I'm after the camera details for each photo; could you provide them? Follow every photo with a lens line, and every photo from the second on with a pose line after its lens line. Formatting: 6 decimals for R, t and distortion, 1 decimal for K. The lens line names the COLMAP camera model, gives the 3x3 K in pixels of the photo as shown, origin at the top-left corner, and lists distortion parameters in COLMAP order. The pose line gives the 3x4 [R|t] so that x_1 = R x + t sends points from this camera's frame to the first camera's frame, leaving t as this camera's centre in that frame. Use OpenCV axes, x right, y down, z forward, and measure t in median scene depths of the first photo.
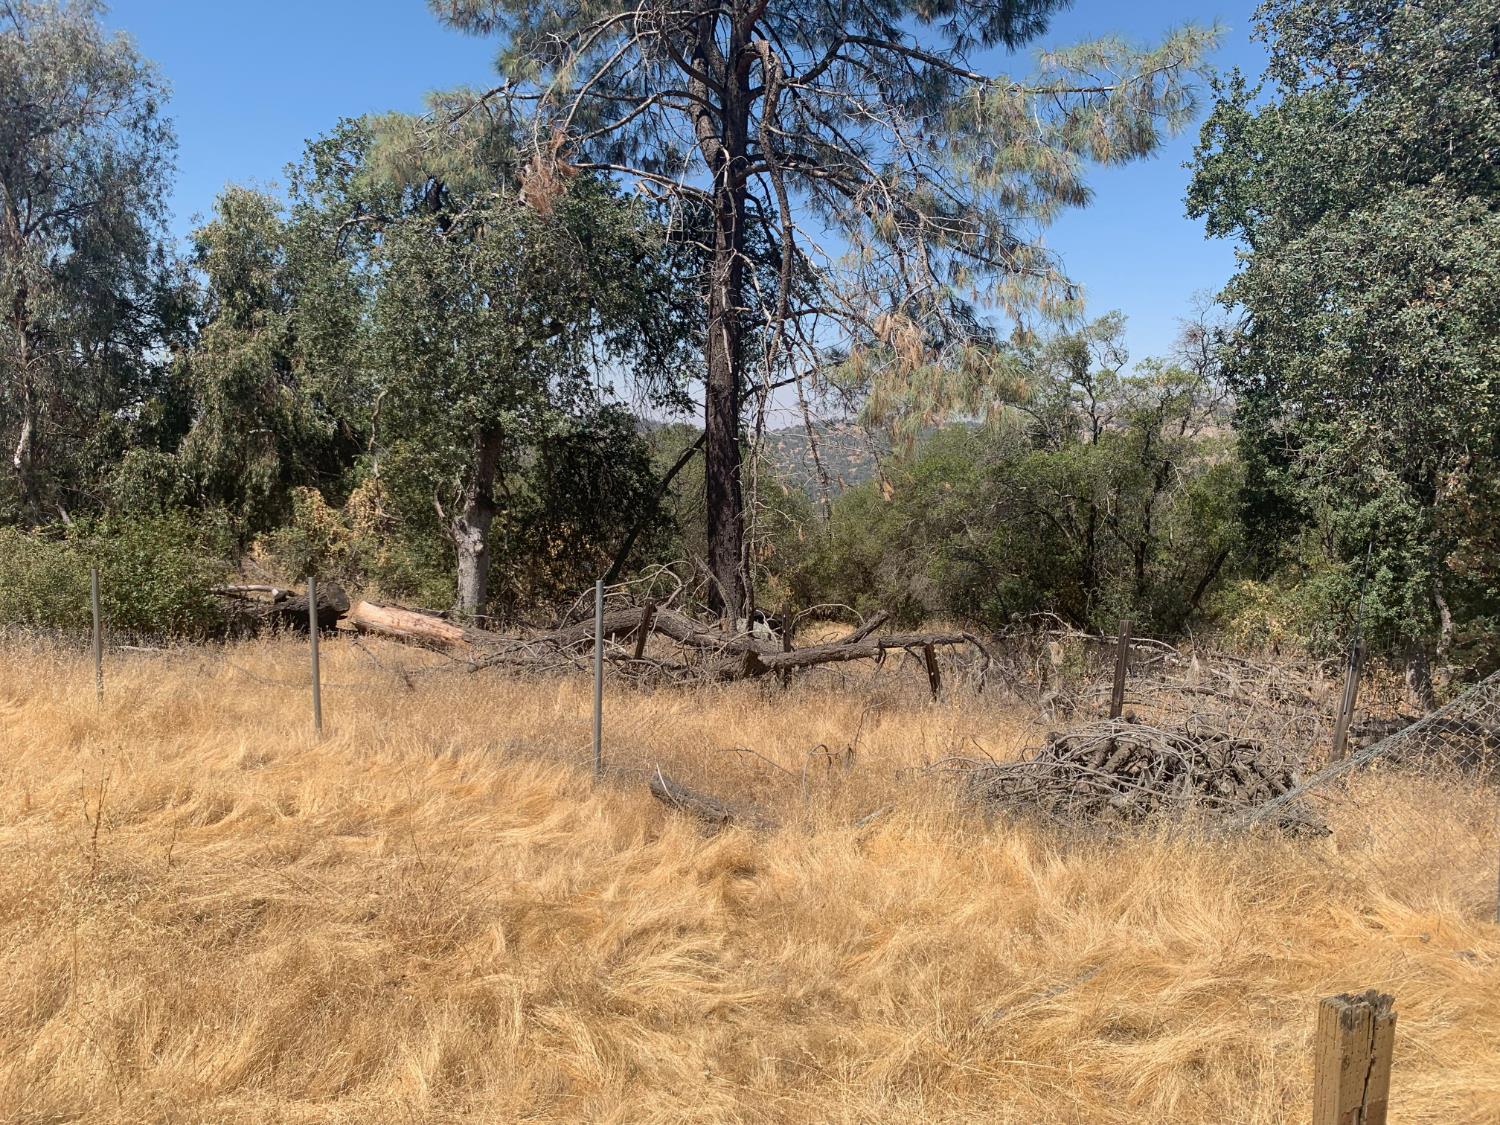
lens RADIAL K [[1150.4, 0, 749.9], [0, 1150.4, 552.3], [0, 0, 1]] dist [0.006632, -0.018463]
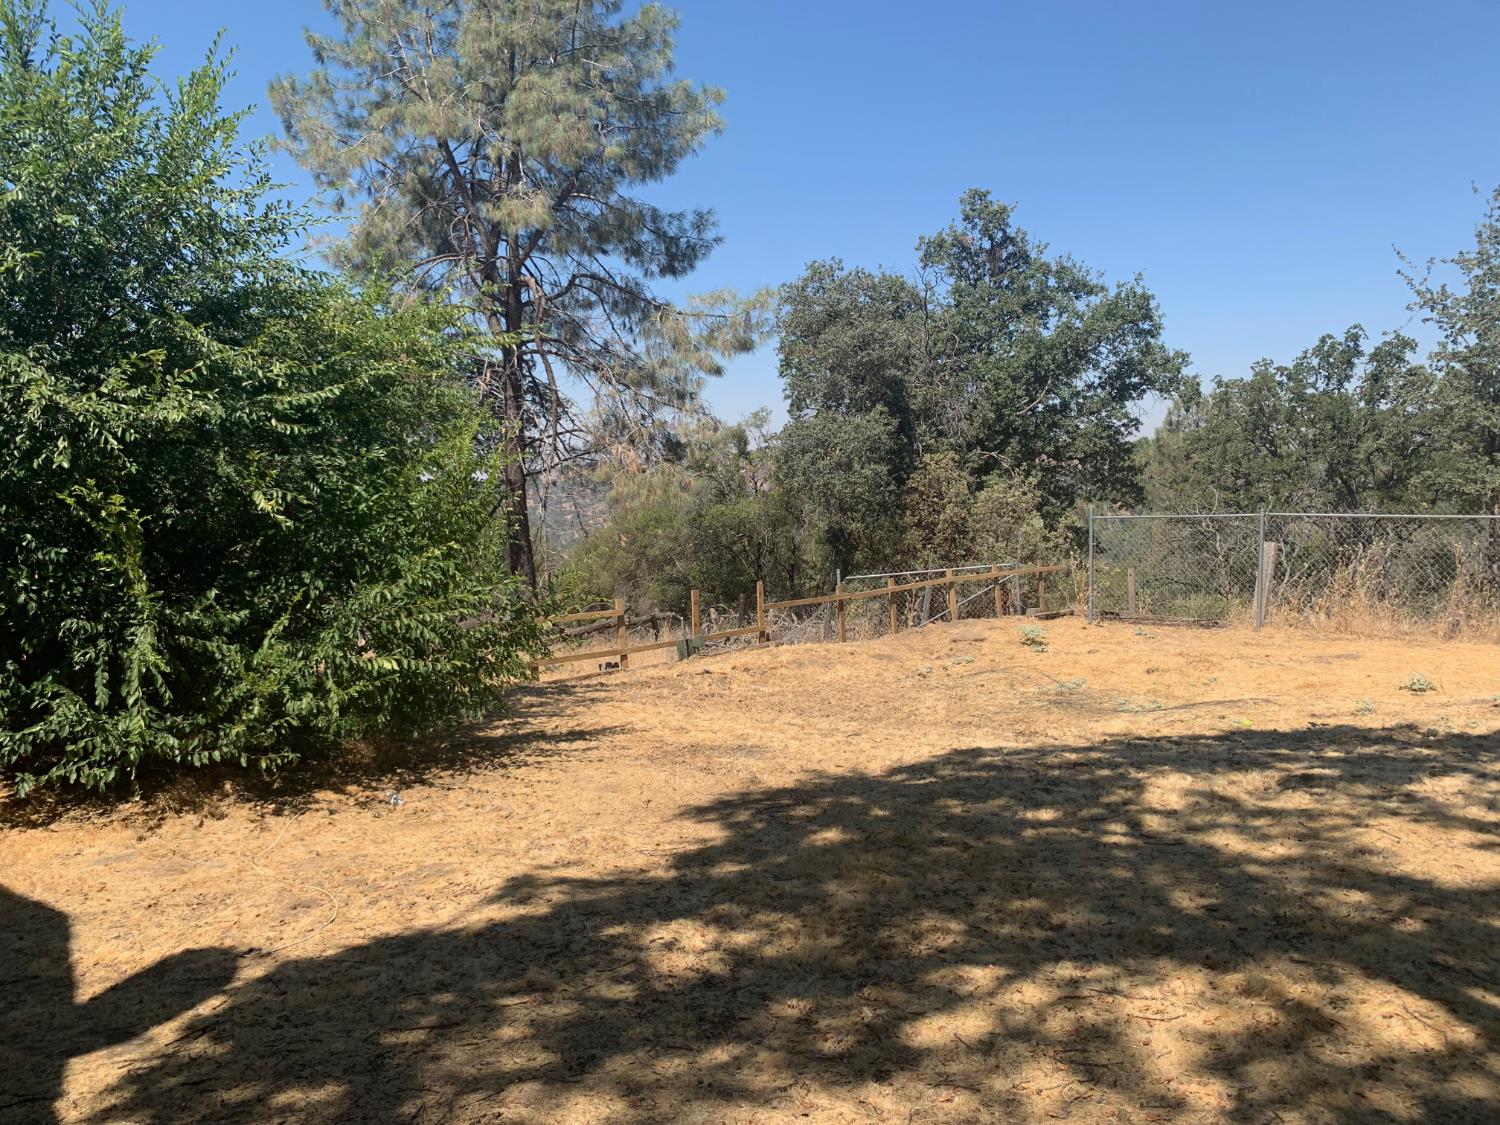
lens RADIAL K [[1150.4, 0, 749.9], [0, 1150.4, 552.3], [0, 0, 1]] dist [0.006632, -0.018463]
pose [[0.968565, -0.062001, 0.240910, -0.387997], [0.071381, 0.996986, -0.030399, 0.110955], [-0.238299, 0.046640, 0.970071, -2.457871]]
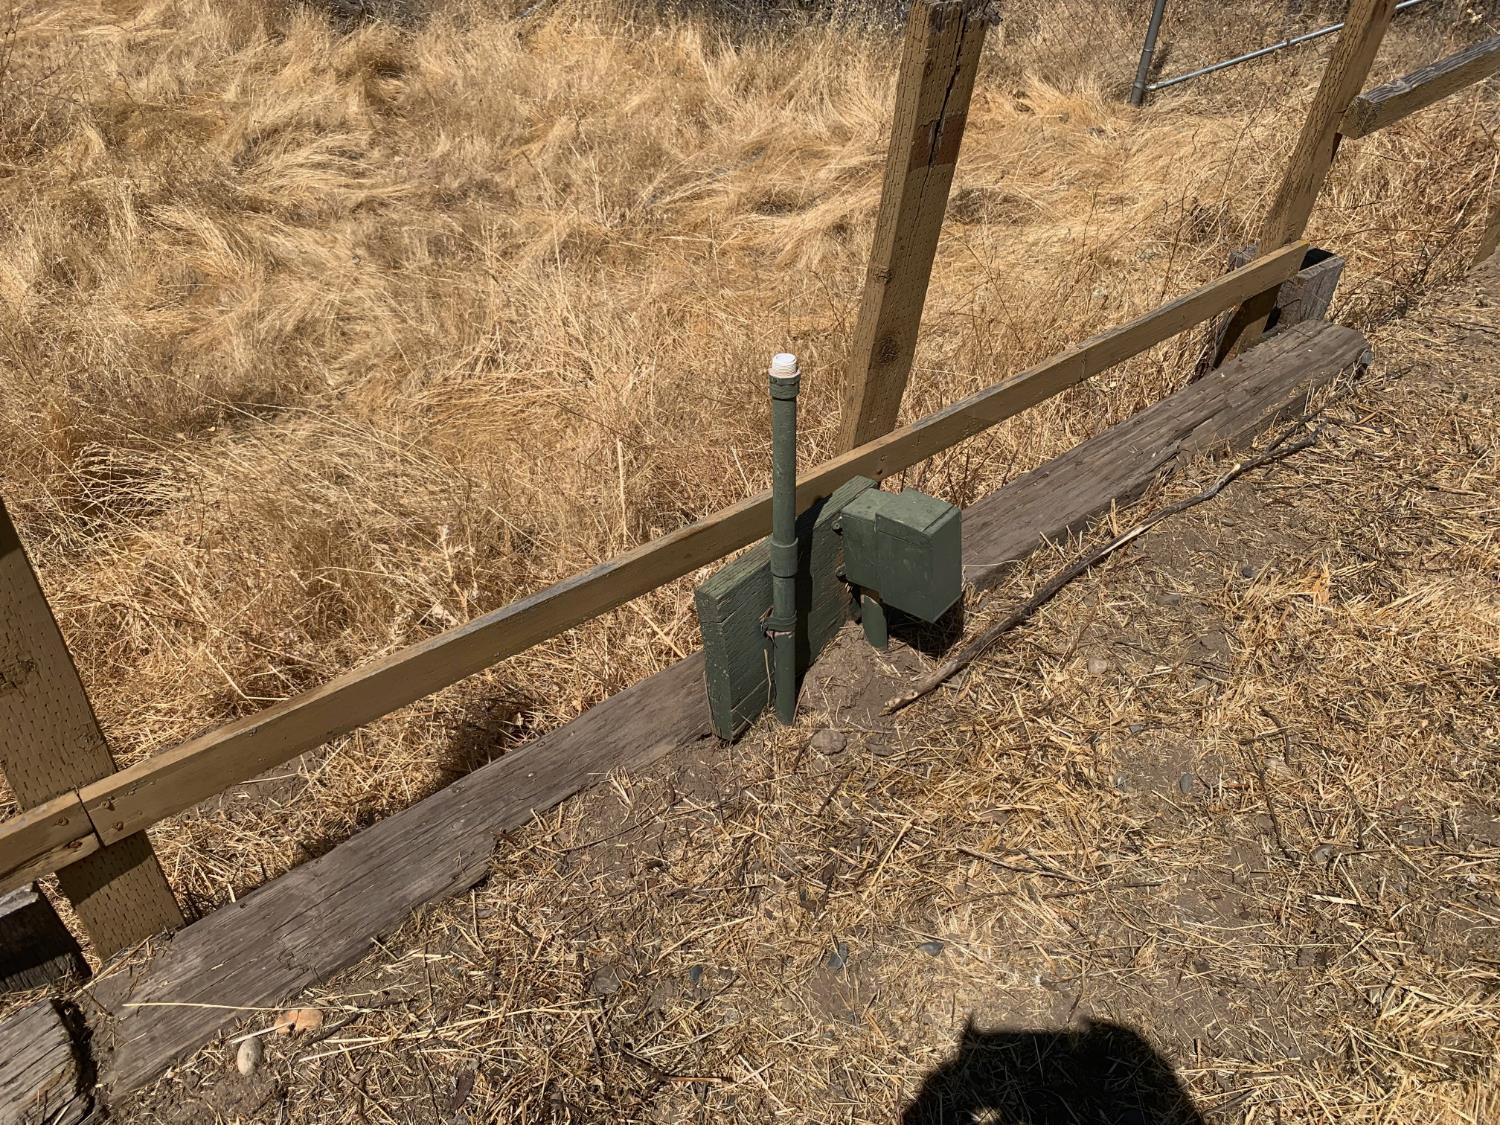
lens RADIAL K [[1150.4, 0, 749.9], [0, 1150.4, 552.3], [0, 0, 1]] dist [0.006632, -0.018463]
pose [[0.968236, -0.113612, 0.222735, 0.021772], [-0.041200, 0.806138, 0.590292, 0.036472], [-0.246619, -0.580719, 0.775851, 0.016017]]
